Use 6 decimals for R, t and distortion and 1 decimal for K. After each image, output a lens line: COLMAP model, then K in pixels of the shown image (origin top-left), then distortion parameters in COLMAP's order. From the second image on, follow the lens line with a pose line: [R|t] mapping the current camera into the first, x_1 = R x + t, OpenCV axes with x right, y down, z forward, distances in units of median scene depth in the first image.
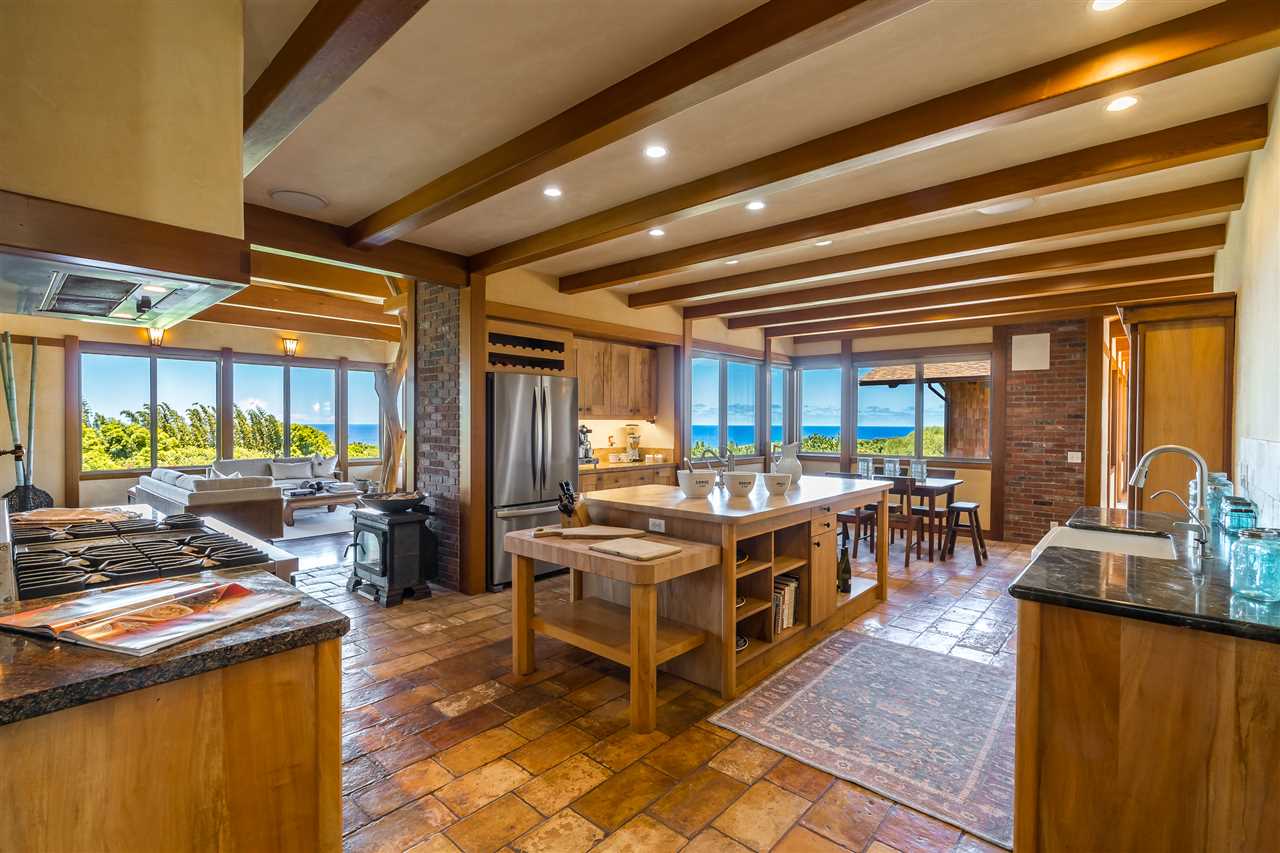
lens RADIAL K [[559.2, 0, 640.0], [0, 559.2, 426.5], [0, 0, 1]] dist [0.000645, -0.000062]
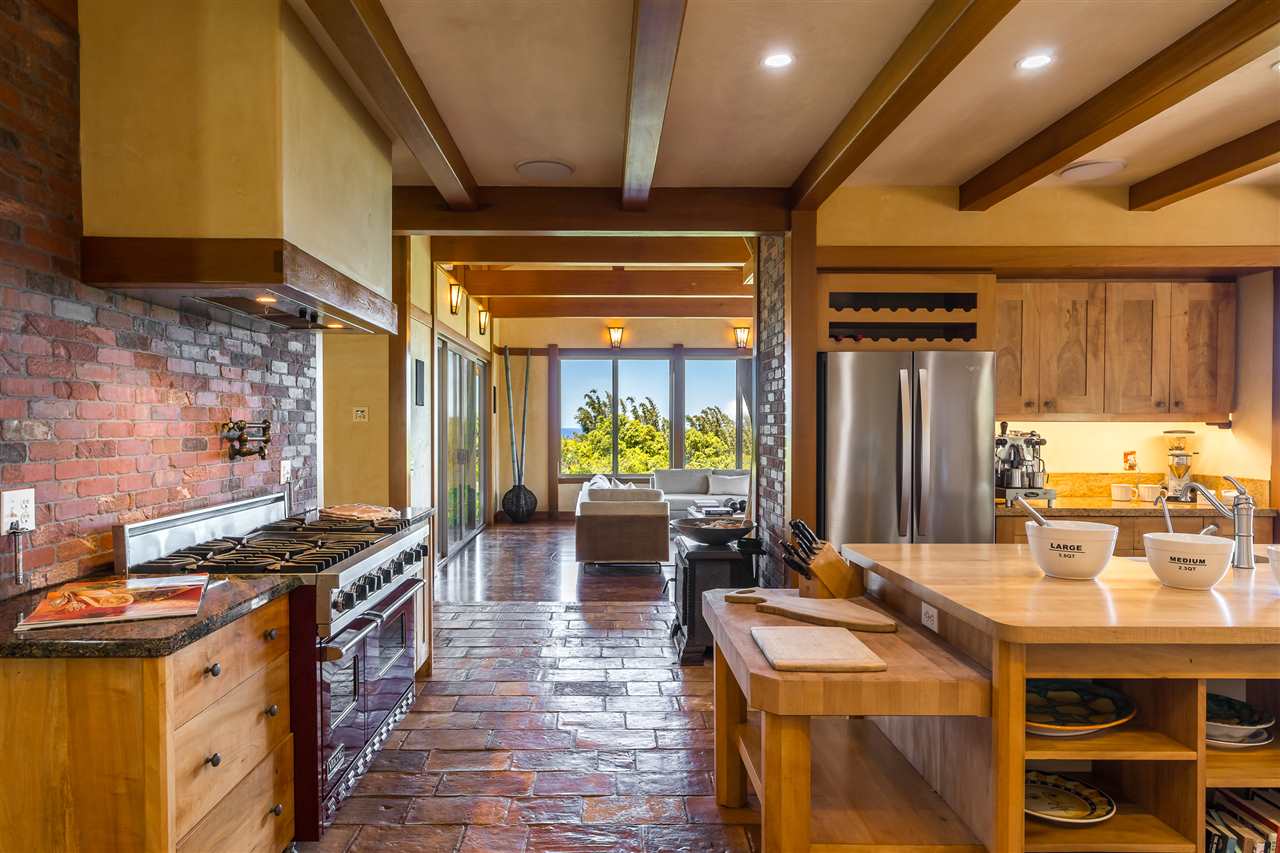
lens RADIAL K [[778.9, 0, 638.4], [0, 778.9, 440.9], [0, 0, 1]] dist [0.002909, 0.003459]
pose [[0.686942, 0.012579, -0.726603, 0.231129], [-0.005140, 0.999909, 0.012451, -0.000587], [0.726694, -0.004818, 0.686945, 0.169869]]
